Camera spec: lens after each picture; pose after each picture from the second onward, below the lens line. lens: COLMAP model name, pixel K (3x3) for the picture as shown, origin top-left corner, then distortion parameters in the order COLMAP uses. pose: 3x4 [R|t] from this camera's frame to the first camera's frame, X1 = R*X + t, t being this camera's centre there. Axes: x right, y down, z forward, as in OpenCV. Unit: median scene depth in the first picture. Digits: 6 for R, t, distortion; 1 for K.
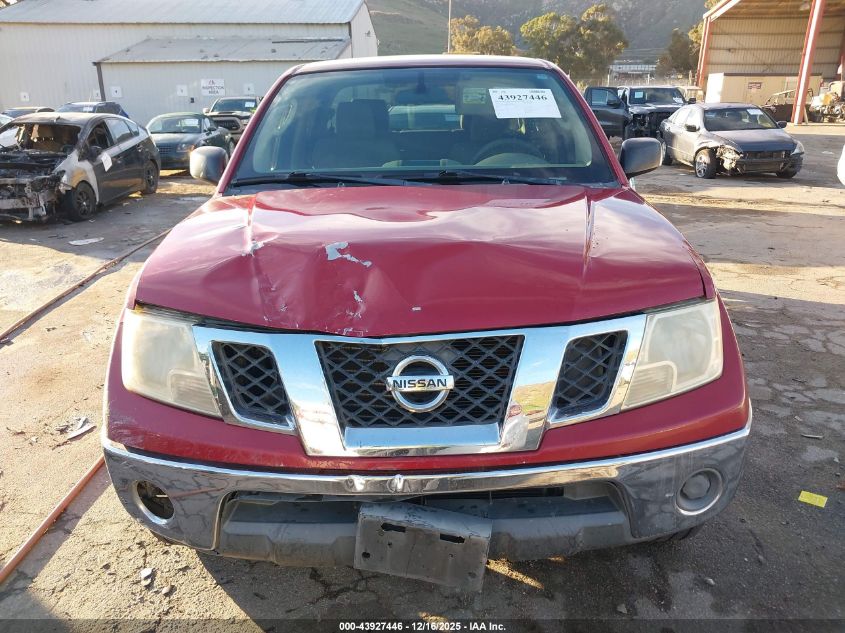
lens RADIAL K [[671.3, 0, 422.5], [0, 671.3, 316.5], [0, 0, 1]] dist [0.080022, -0.135406]
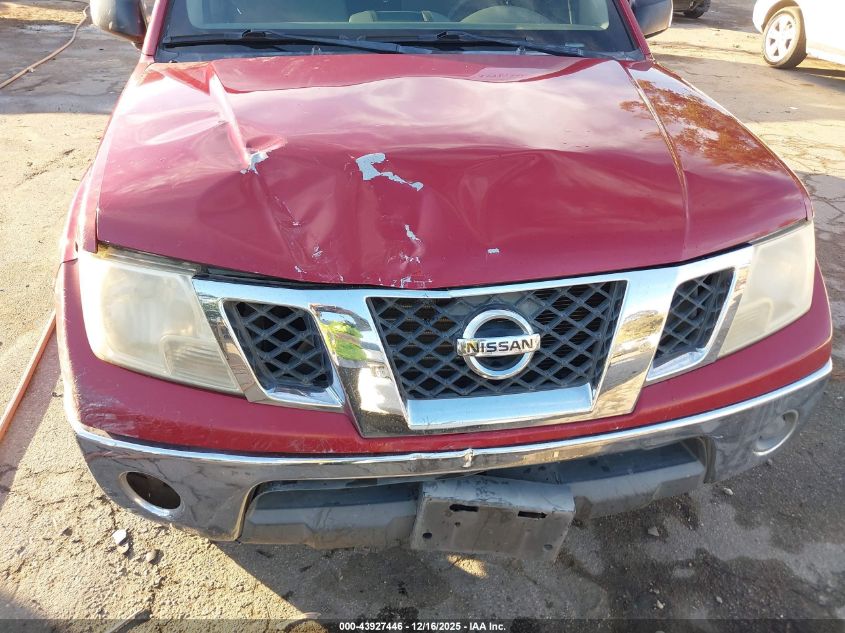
lens RADIAL K [[671.3, 0, 422.5], [0, 671.3, 316.5], [0, 0, 1]] dist [0.080022, -0.135406]
pose [[0.984681, -0.045692, 0.168275, -0.214820], [0.005193, 0.972312, 0.233629, -0.114814], [-0.174290, -0.229176, 0.957654, 0.237017]]
